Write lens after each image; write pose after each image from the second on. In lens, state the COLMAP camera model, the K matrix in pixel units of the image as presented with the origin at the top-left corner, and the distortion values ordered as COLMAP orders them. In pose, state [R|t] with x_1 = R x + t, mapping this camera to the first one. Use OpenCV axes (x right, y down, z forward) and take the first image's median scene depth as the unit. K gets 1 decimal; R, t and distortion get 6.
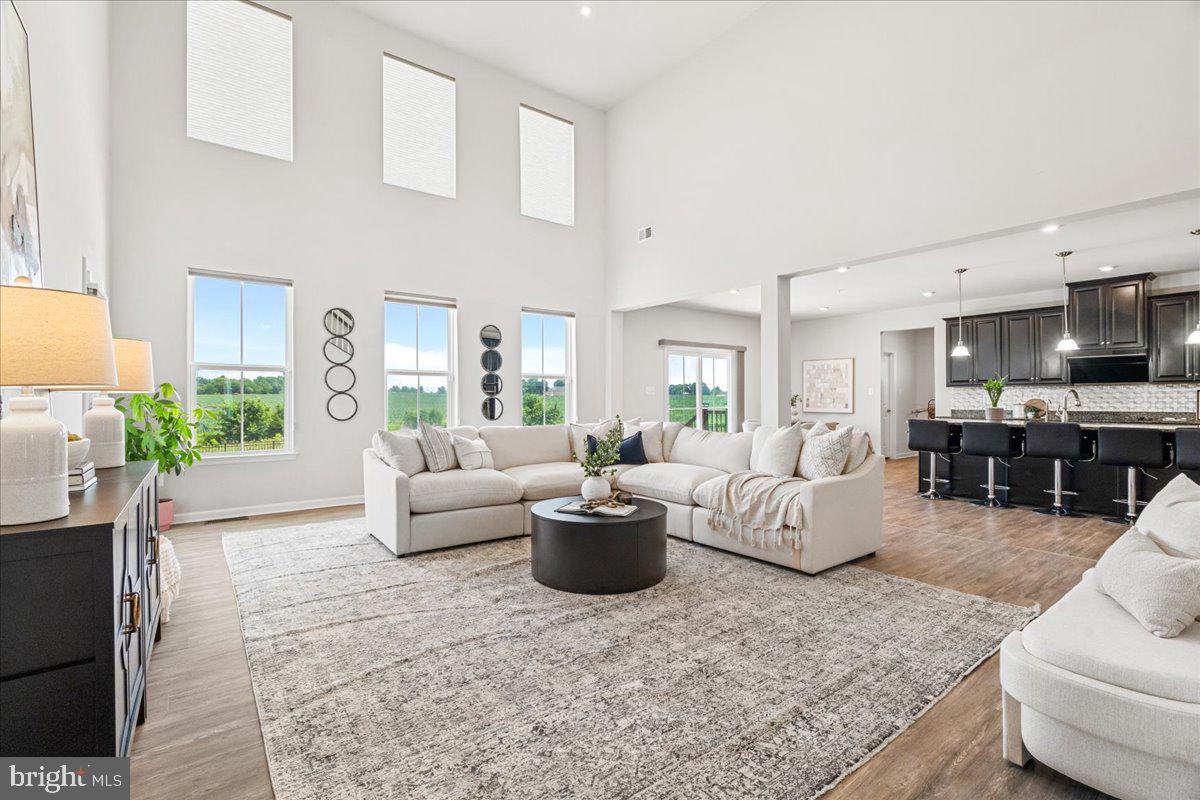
lens RADIAL K [[541.9, 0, 600.0], [0, 541.9, 400.0], [0, 0, 1]] dist [0.002058, 0.000814]
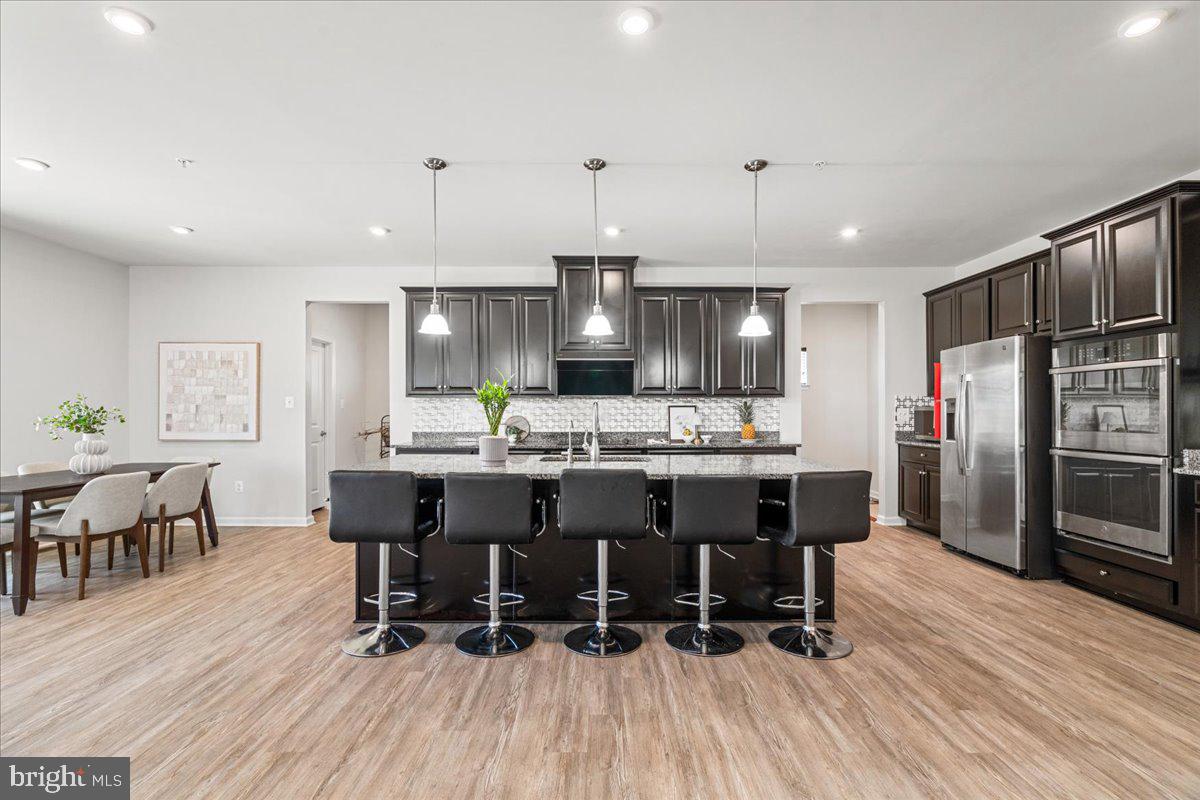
lens RADIAL K [[540.3, 0, 596.3], [0, 540.3, 407.5], [0, 0, 1]] dist [-0.000713, 0.000270]
pose [[0.608281, 0.006128, 0.793698, 0.306772], [-0.000093, 0.999971, -0.007650, -0.007583], [-0.793721, 0.004579, 0.608264, 0.494384]]
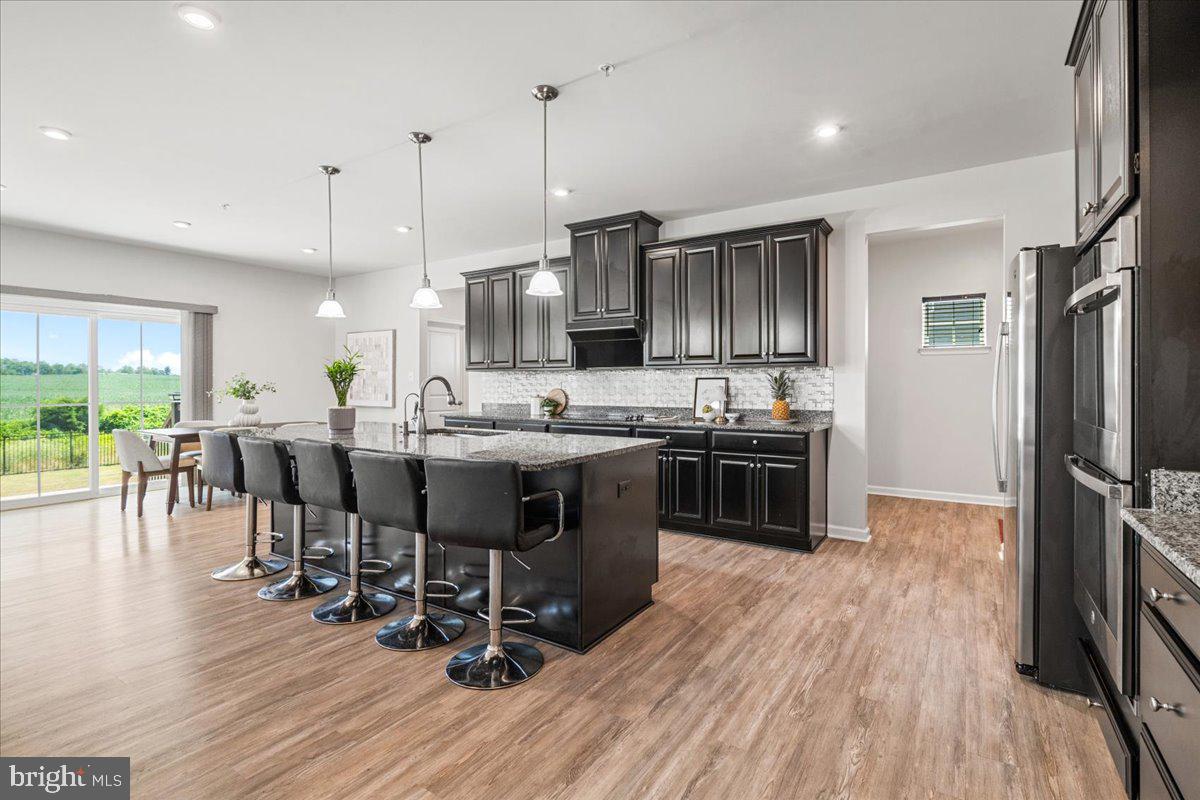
lens RADIAL K [[551.9, 0, 614.5], [0, 551.9, 383.5], [0, 0, 1]] dist [-0.001592, -0.000088]
pose [[0.938205, 0.000322, 0.346080, 0.635898], [-0.000015, 1.000000, -0.000891, -0.008360], [-0.346080, 0.000831, 0.938205, 0.293813]]
